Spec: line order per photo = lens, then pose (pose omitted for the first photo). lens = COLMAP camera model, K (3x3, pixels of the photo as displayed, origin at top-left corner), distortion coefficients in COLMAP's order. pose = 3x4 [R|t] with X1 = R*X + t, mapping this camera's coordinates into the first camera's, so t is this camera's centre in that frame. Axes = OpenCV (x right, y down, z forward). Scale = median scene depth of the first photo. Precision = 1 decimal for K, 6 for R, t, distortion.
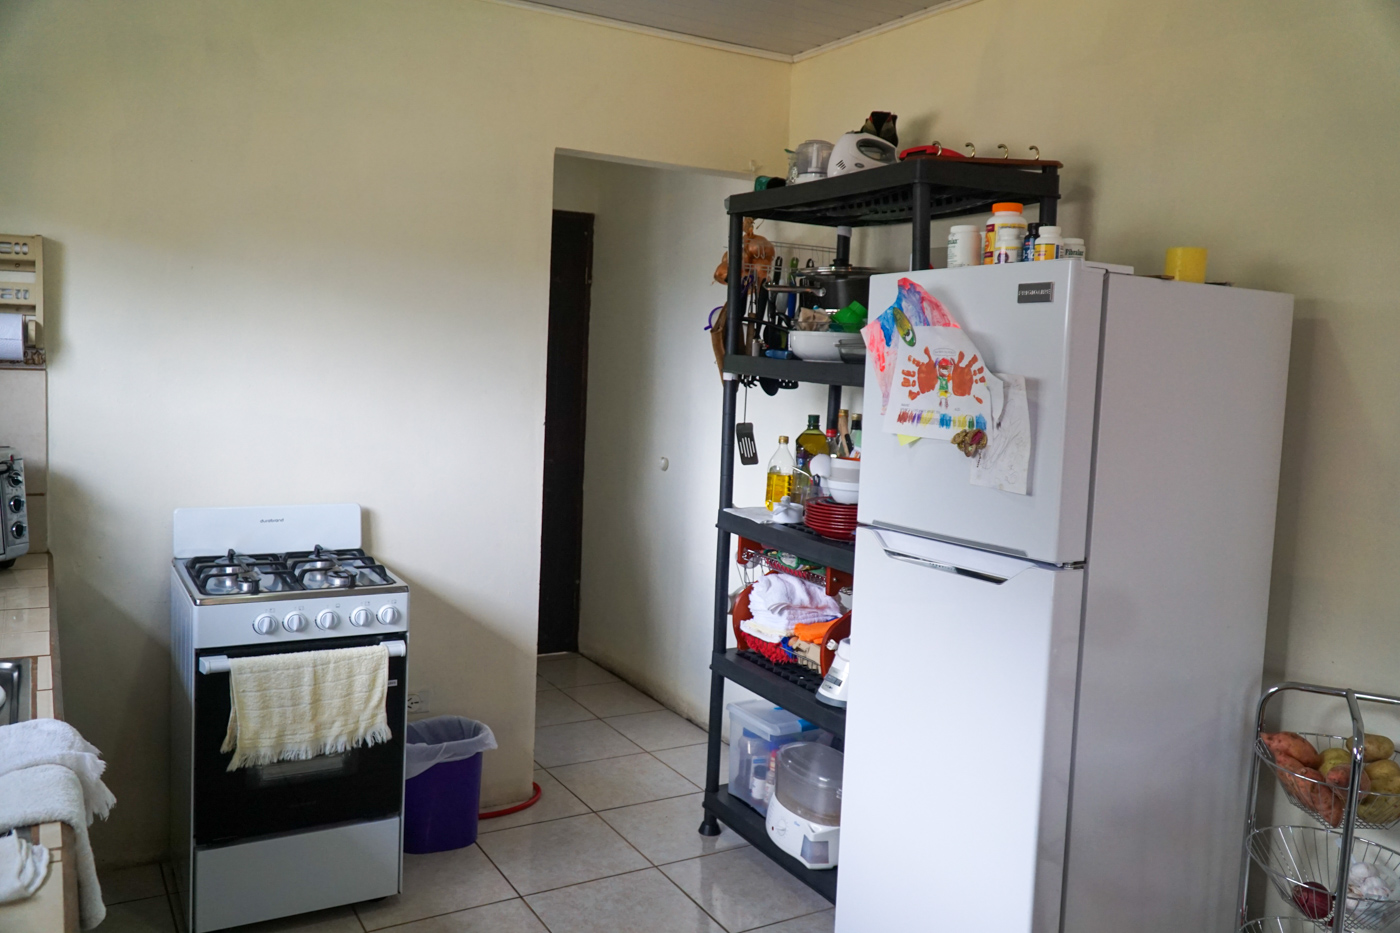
lens RADIAL K [[1126.9, 0, 700.0], [0, 1126.9, 466.5], [0, 0, 1]] dist [0.007526, -0.014418]
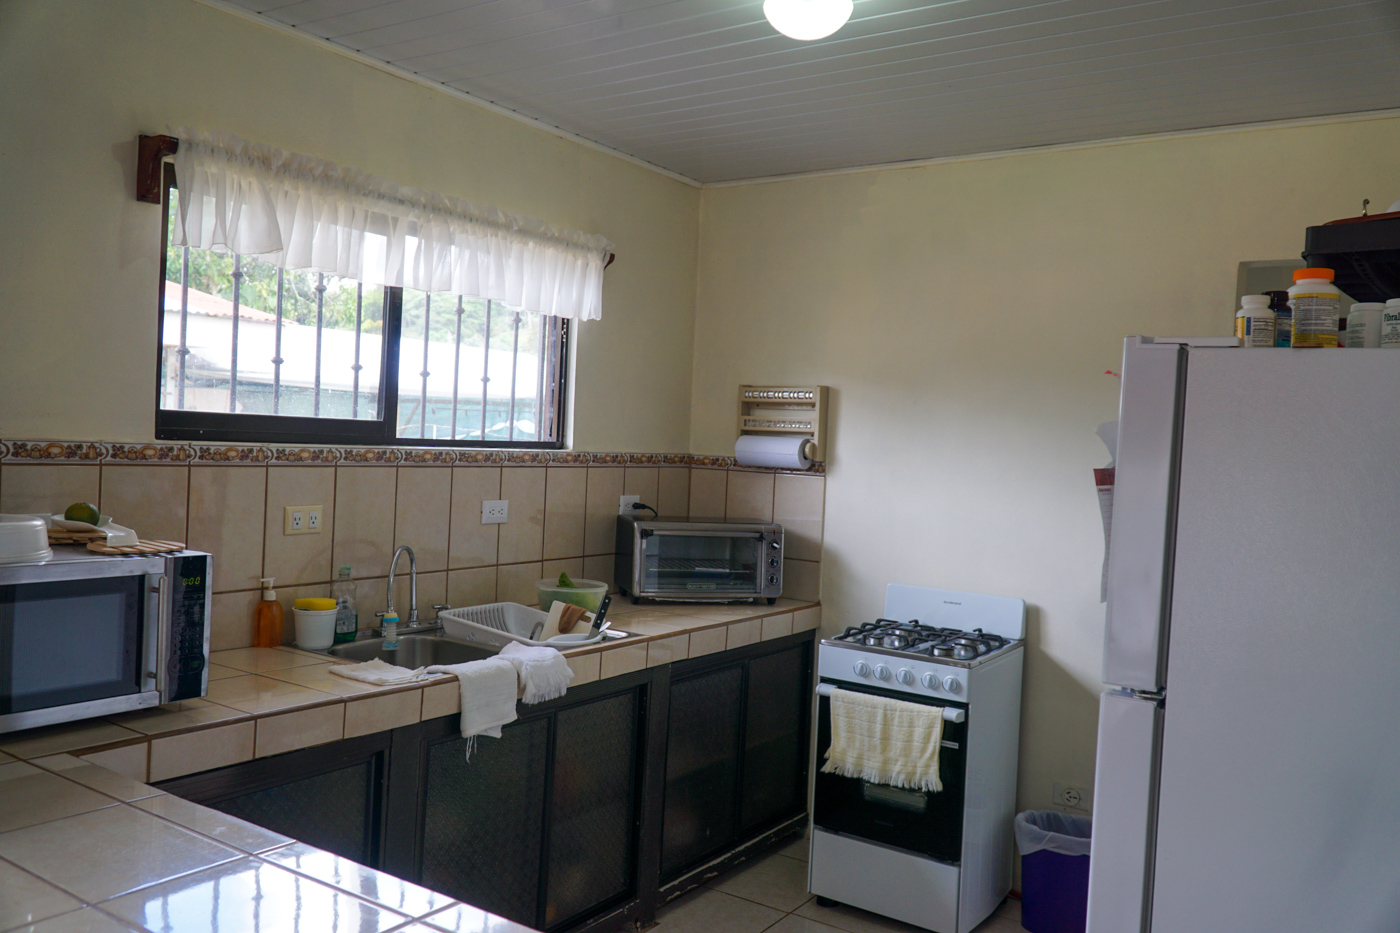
lens RADIAL K [[1126.9, 0, 700.0], [0, 1126.9, 466.5], [0, 0, 1]] dist [0.007526, -0.014418]
pose [[0.422570, -0.002685, -0.906326, 0.693348], [-0.120132, 0.991006, -0.058947, 0.007354], [0.898333, 0.133788, 0.418447, 0.247817]]
